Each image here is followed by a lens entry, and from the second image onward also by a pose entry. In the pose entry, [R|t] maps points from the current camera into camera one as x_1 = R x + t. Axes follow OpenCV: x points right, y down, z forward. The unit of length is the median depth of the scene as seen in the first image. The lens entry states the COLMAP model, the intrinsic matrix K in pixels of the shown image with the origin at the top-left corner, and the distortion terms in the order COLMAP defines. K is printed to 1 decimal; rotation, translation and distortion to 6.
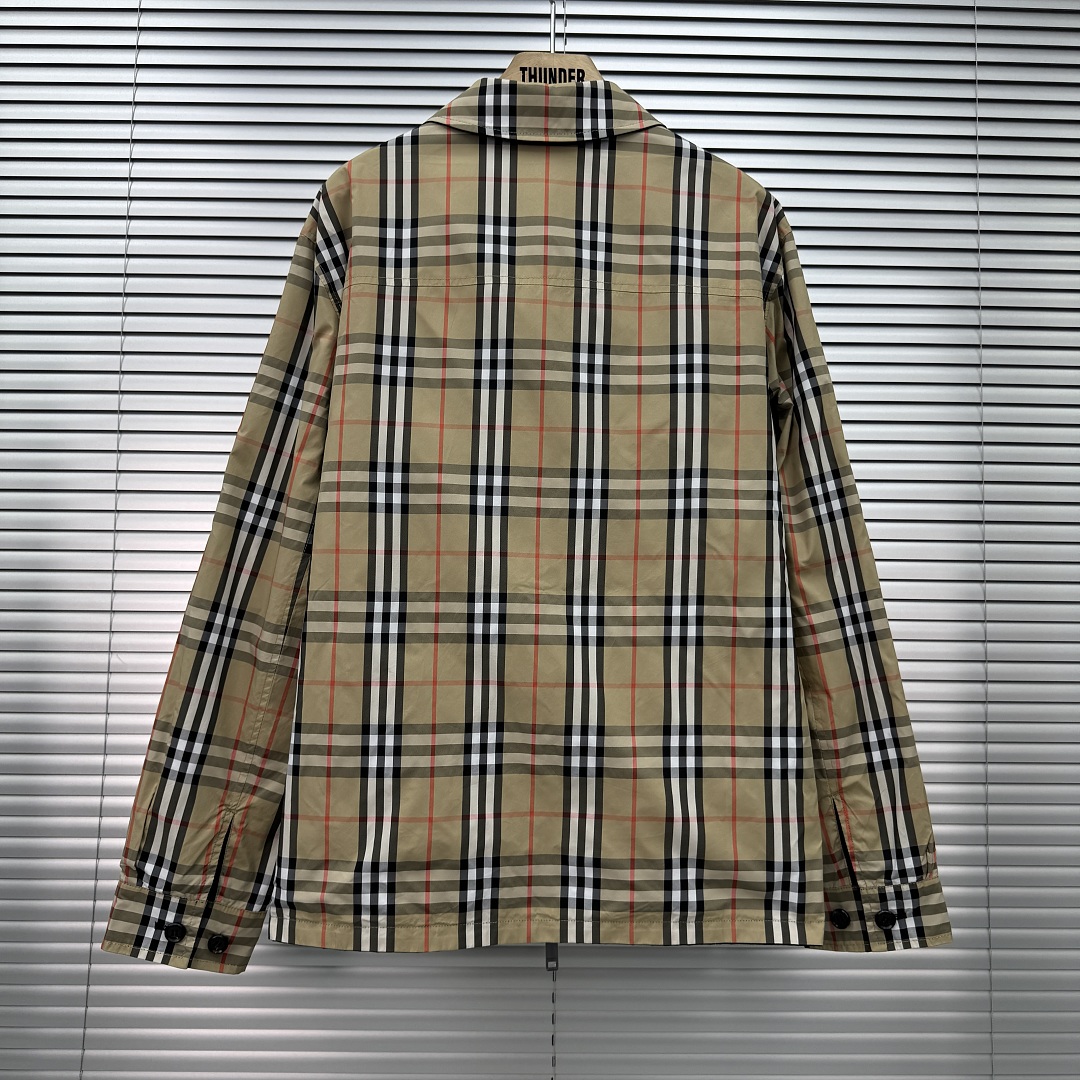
lens RADIAL K [[1042.9, 0, 542.7], [0, 1042.9, 535.3], [0, 0, 1]] dist [0.024437, -0.035231]
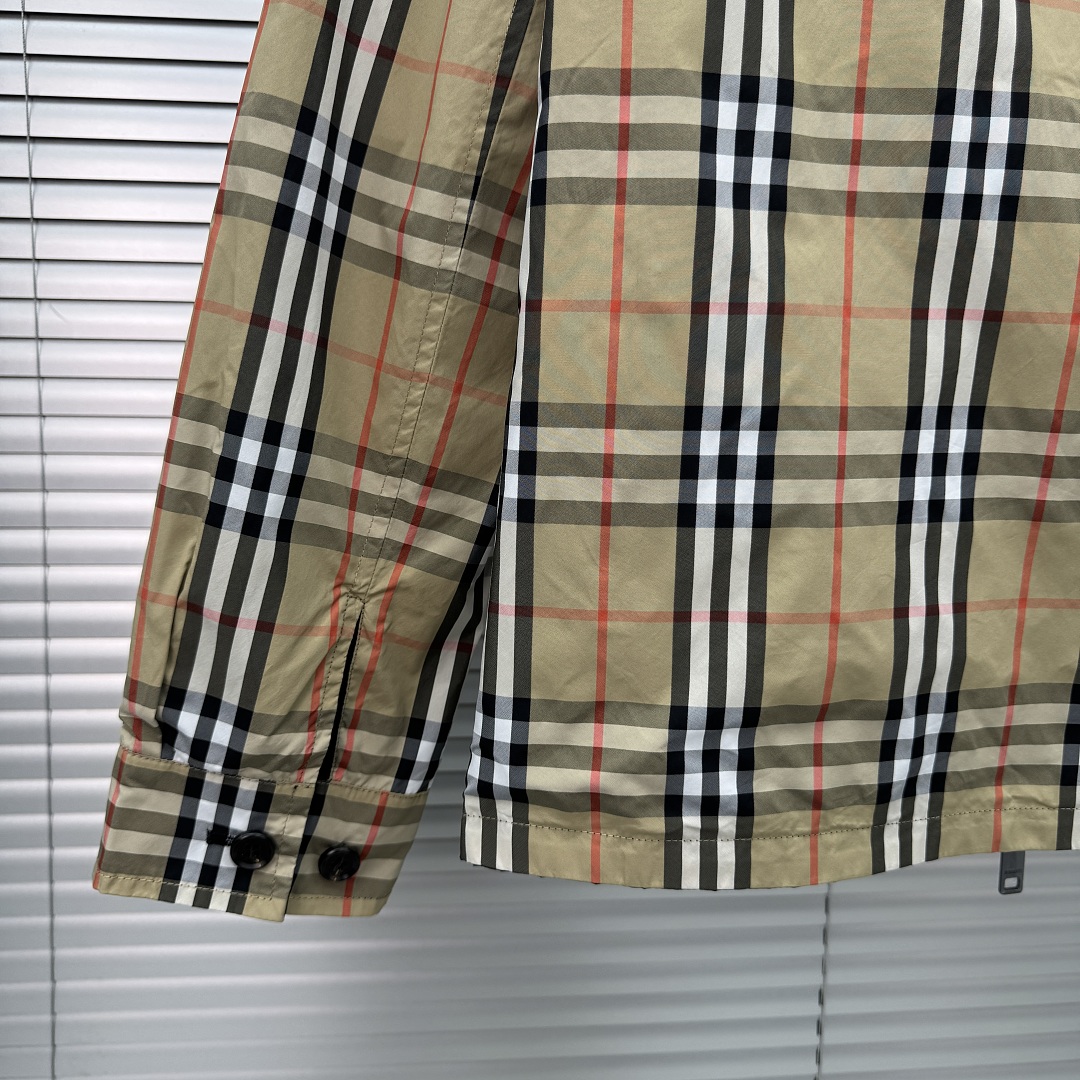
lens RADIAL K [[1022.5, 0, 537.1], [0, 1022.5, 544.1], [0, 0, 1]] dist [0.186969, -0.507870]
pose [[0.994126, -0.000753, 0.108226, -0.271648], [-0.024724, 0.971955, 0.233863, 0.134136], [-0.105367, -0.235165, 0.966227, 0.564375]]
